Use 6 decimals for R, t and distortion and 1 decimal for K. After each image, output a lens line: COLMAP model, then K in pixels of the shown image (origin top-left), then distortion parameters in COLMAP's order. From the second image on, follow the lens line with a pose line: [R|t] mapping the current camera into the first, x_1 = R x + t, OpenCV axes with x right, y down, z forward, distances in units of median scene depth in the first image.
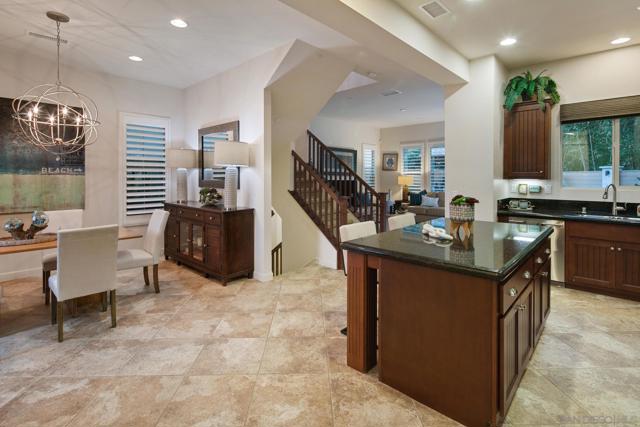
lens RADIAL K [[305.4, 0, 306.9], [0, 305.4, 178.1], [0, 0, 1]] dist [0.004490, -0.002210]
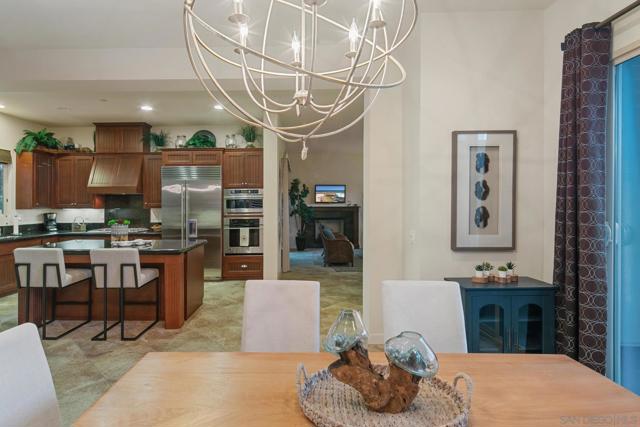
lens RADIAL K [[305.4, 0, 319.9], [0, 305.4, 211.0], [0, 0, 1]] dist [0.004490, -0.002210]
pose [[-0.756035, 0.005065, 0.654511, -0.689566], [0.005914, 0.999982, -0.000906, 0.014488], [-0.654504, 0.003186, -0.756052, 0.835275]]
